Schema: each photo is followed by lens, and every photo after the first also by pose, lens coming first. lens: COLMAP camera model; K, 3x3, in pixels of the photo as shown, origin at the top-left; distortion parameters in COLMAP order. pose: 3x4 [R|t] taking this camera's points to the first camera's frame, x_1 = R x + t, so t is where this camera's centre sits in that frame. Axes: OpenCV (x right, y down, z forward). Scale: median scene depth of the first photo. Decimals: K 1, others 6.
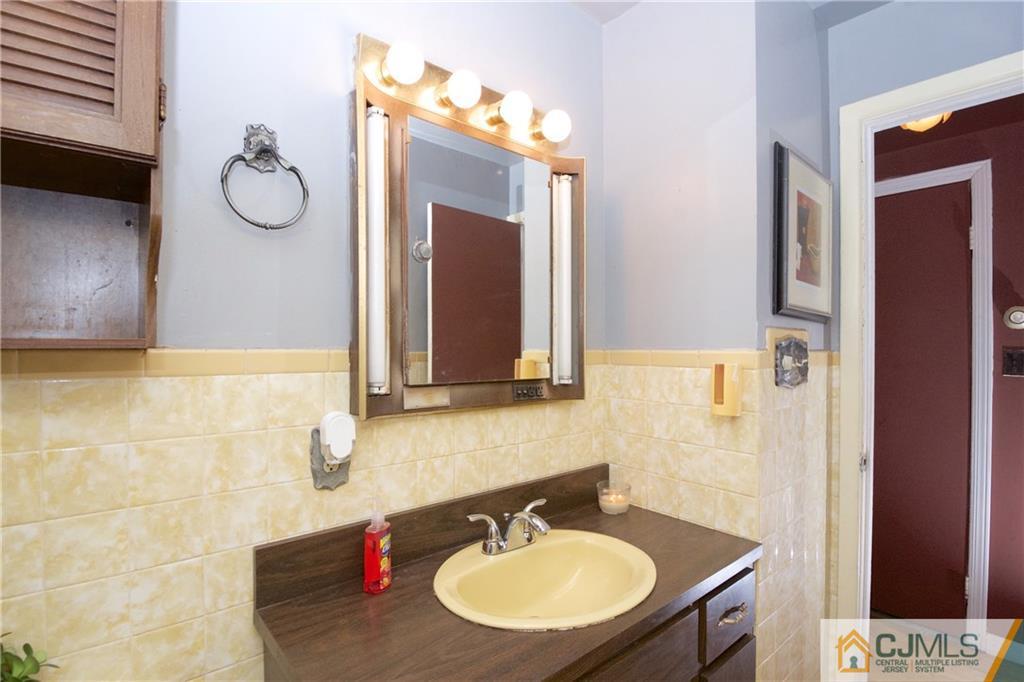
lens RADIAL K [[478.5, 0, 507.1], [0, 478.5, 349.8], [0, 0, 1]] dist [0.000890, -0.015333]
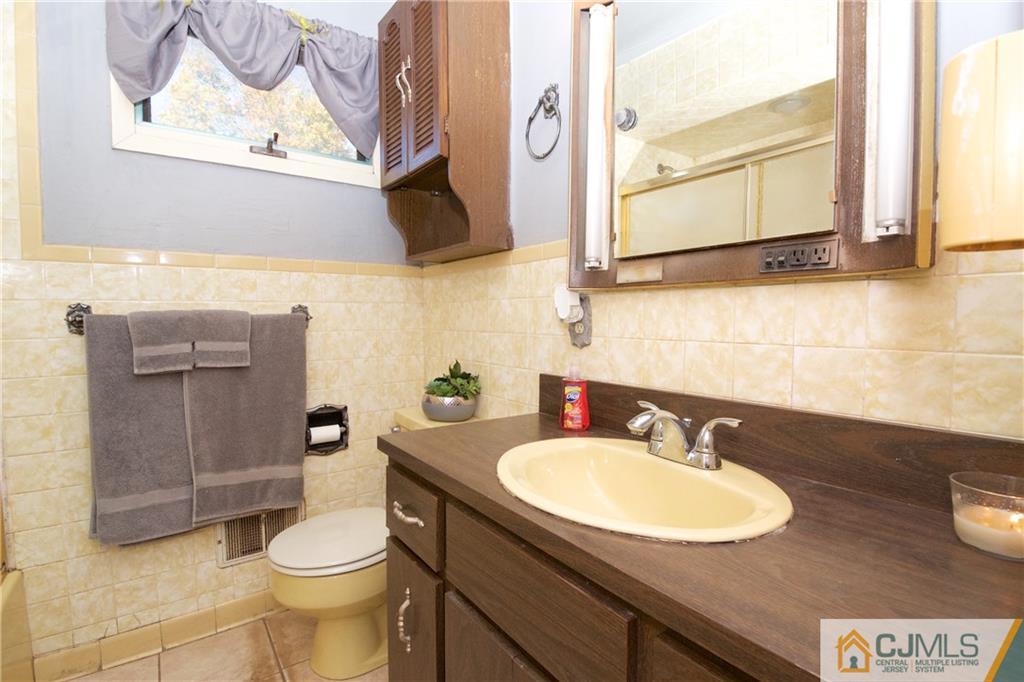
lens RADIAL K [[478.5, 0, 507.1], [0, 478.5, 349.8], [0, 0, 1]] dist [0.000890, -0.015333]
pose [[-0.087109, 0.061786, -0.994281, 0.787198], [0.000673, 0.998078, 0.061963, 0.190457], [0.996199, 0.004728, -0.086983, 0.797109]]
